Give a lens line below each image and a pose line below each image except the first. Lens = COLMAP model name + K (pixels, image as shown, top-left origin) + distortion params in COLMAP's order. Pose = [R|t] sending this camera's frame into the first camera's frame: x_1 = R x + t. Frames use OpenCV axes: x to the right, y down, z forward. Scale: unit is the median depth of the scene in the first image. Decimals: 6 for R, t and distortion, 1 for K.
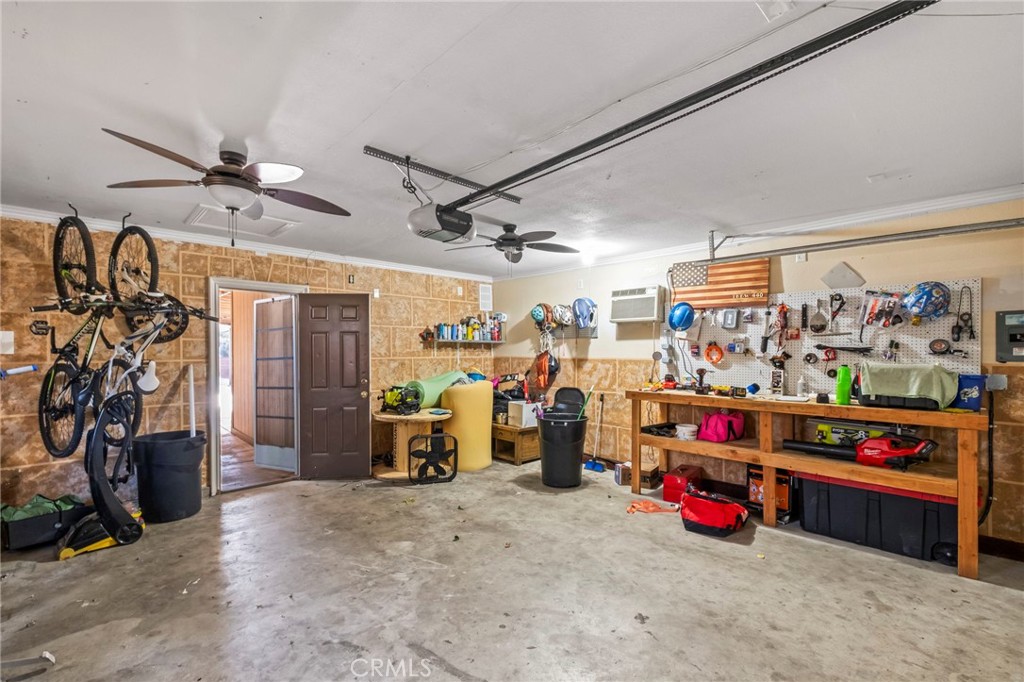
lens RADIAL K [[446.2, 0, 509.5], [0, 446.2, 335.7], [0, 0, 1]] dist [-0.008658, -0.001656]
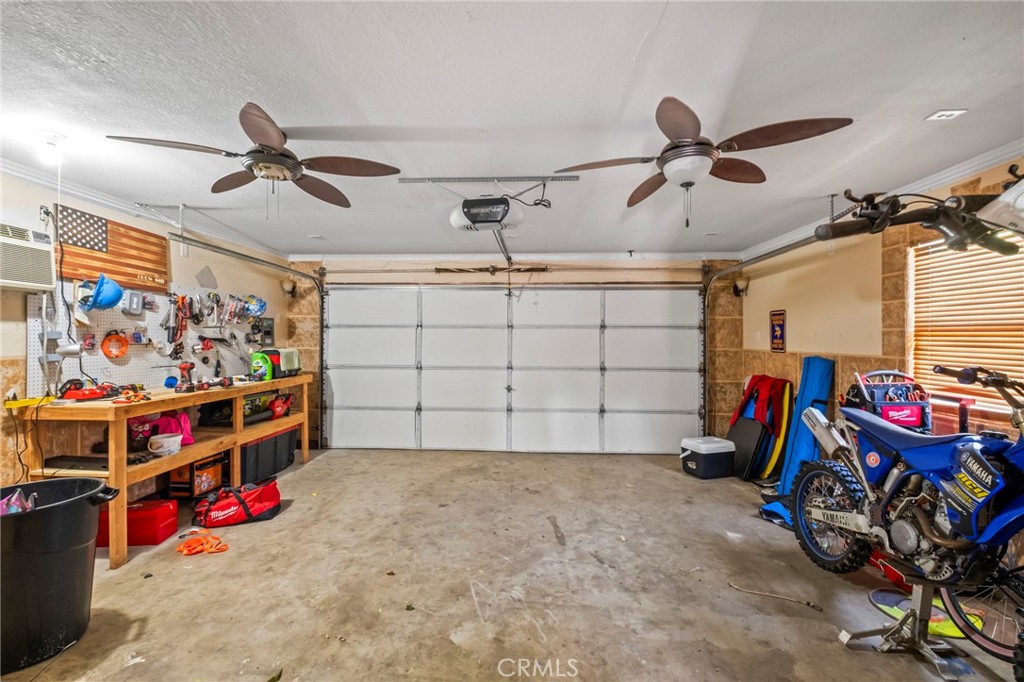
lens RADIAL K [[446.2, 0, 509.5], [0, 446.2, 335.7], [0, 0, 1]] dist [-0.008658, -0.001656]
pose [[-0.683375, 0.000798, 0.730067, -0.676886], [-0.026014, 0.999338, -0.025443, 0.029928], [-0.729604, -0.036379, -0.682902, 1.245773]]
